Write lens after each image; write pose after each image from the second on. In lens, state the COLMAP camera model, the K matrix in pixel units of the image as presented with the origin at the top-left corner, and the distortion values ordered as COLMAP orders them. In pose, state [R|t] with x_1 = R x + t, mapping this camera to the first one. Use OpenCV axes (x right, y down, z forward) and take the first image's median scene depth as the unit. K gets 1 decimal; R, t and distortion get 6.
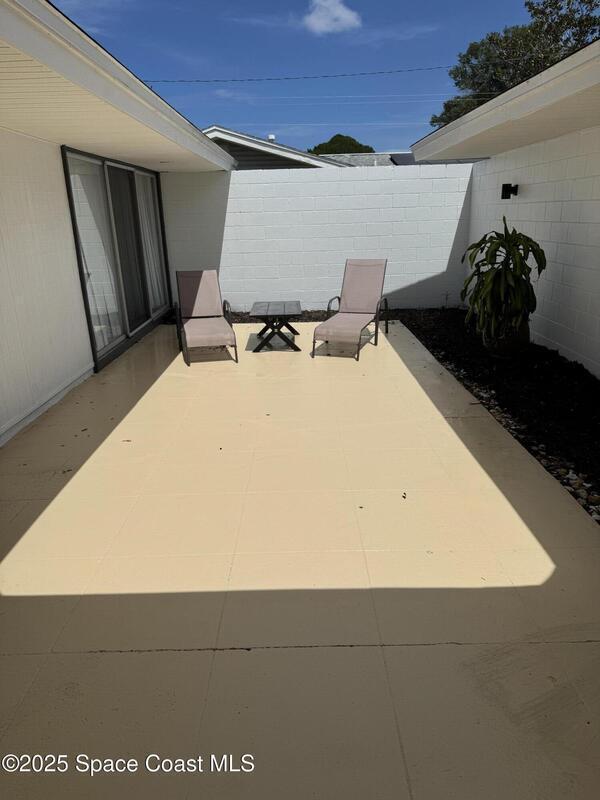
lens RADIAL K [[572.8, 0, 300.0], [0, 572.8, 400.0], [0, 0, 1]] dist [0.055170, -0.058829]
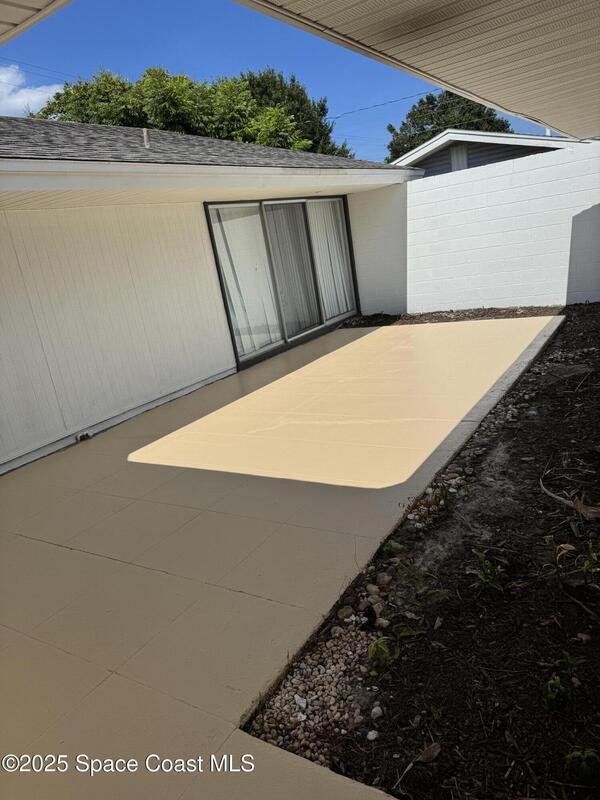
lens RADIAL K [[572.8, 0, 300.0], [0, 572.8, 400.0], [0, 0, 1]] dist [0.055170, -0.058829]
pose [[0.835409, 0.039754, -0.548189, 0.422271], [-0.036193, 0.999195, 0.017303, -0.009501], [0.548435, 0.005385, 0.836176, 0.005459]]
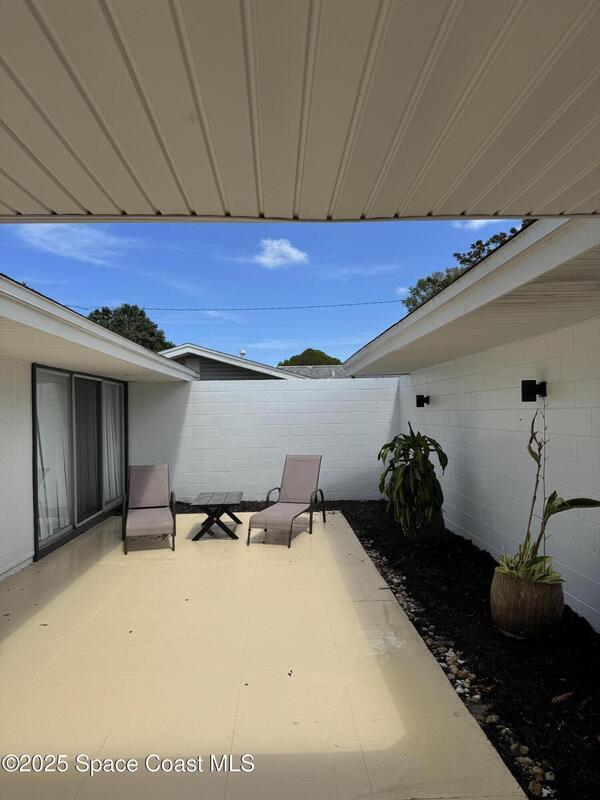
lens RADIAL K [[561.1, 0, 300.0], [0, 561.1, 400.0], [0, 0, 1]] dist [0.185390, -0.365101]
pose [[0.999314, 0.009657, 0.035763, 0.077789], [0.002728, 0.943617, -0.331027, 0.020210], [-0.036943, 0.330897, 0.942943, -0.087013]]
